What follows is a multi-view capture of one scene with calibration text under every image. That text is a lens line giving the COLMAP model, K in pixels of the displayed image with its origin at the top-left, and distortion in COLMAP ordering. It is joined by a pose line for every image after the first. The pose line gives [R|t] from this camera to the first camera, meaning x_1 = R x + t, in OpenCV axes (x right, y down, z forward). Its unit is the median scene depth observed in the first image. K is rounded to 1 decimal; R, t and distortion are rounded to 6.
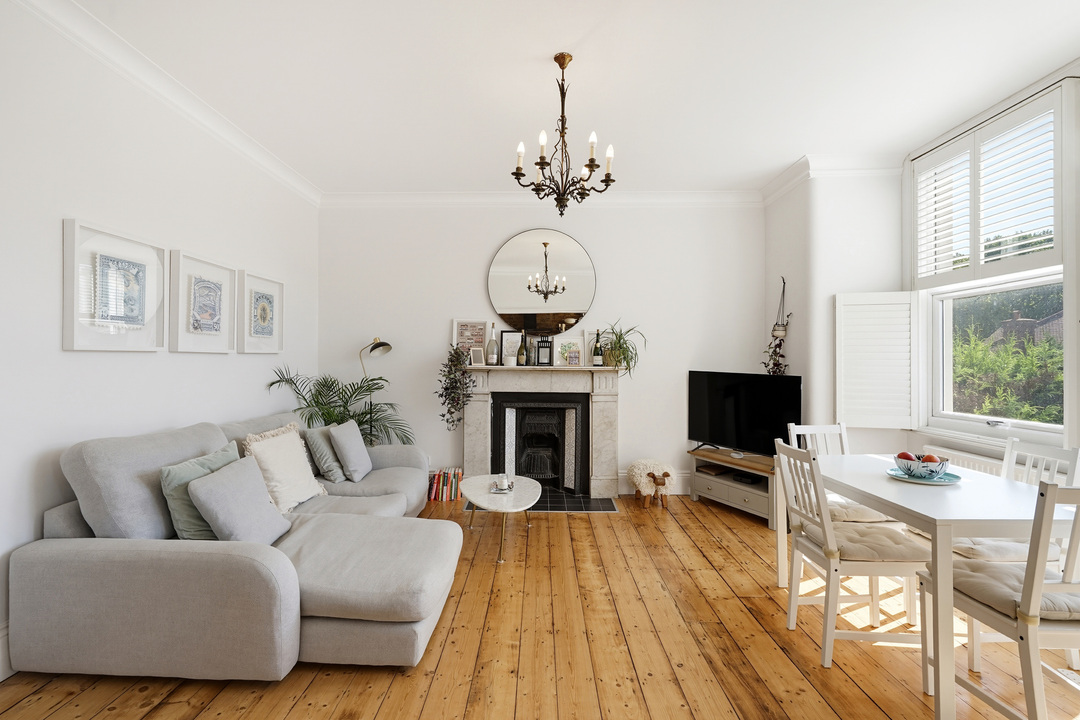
lens RADIAL K [[501.3, 0, 542.4], [0, 501.3, 356.4], [0, 0, 1]] dist [-0.013682, 0.004006]
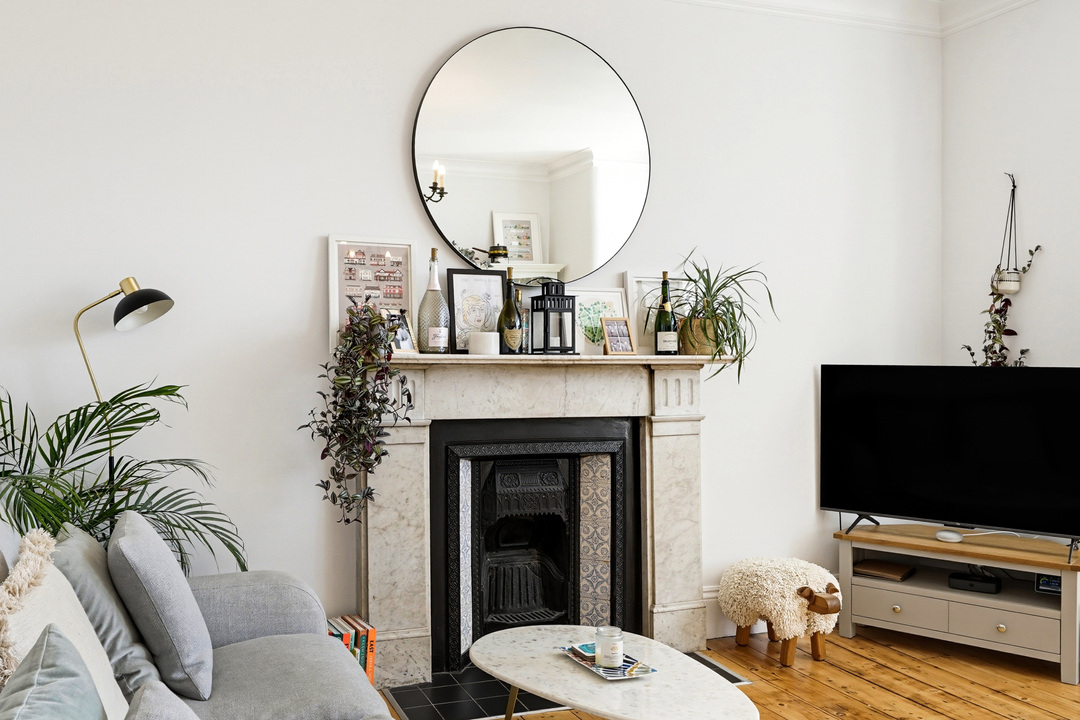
lens RADIAL K [[928.7, 0, 488.3], [0, 928.7, 374.6], [0, 0, 1]] dist [0.002307, -0.005671]
pose [[0.939498, -0.010017, 0.342407, -0.316367], [0.005971, 0.999899, 0.012869, 0.025320], [-0.342501, -0.010046, 0.939464, 0.288272]]
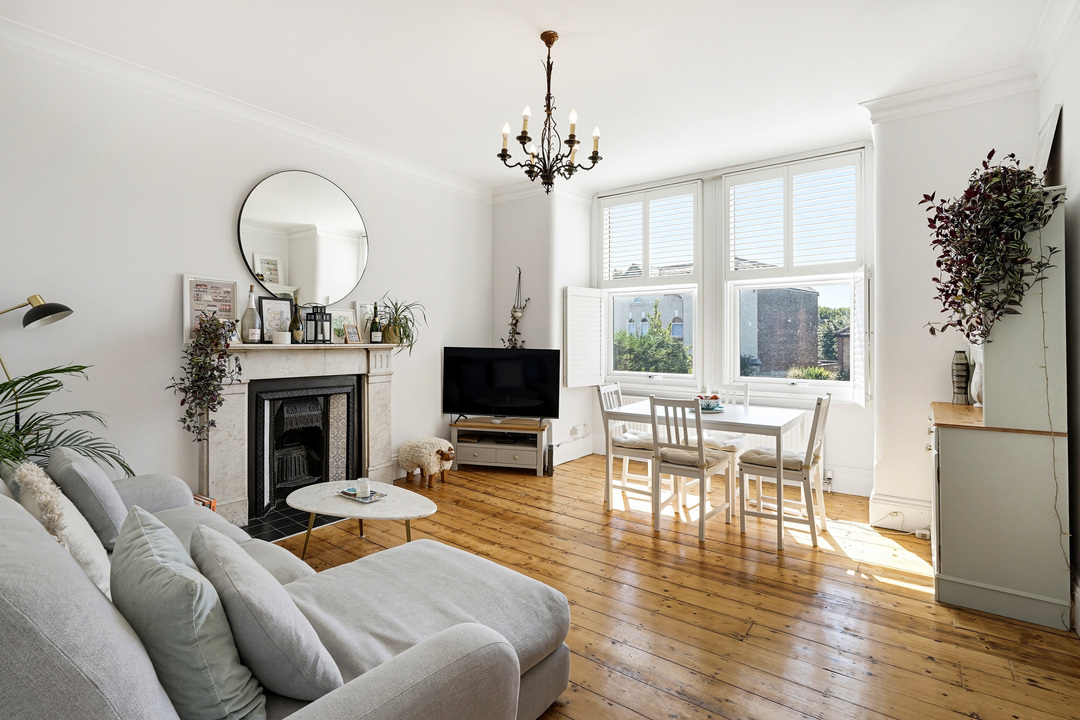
lens RADIAL K [[501.3, 0, 533.6], [0, 501.3, 338.2], [0, 0, 1]] dist [-0.013682, 0.004006]
pose [[0.598892, -0.000431, 0.800830, -0.438711], [-0.007849, 0.999949, 0.006408, 0.002361], [-0.800792, -0.010123, 0.598857, 0.238629]]
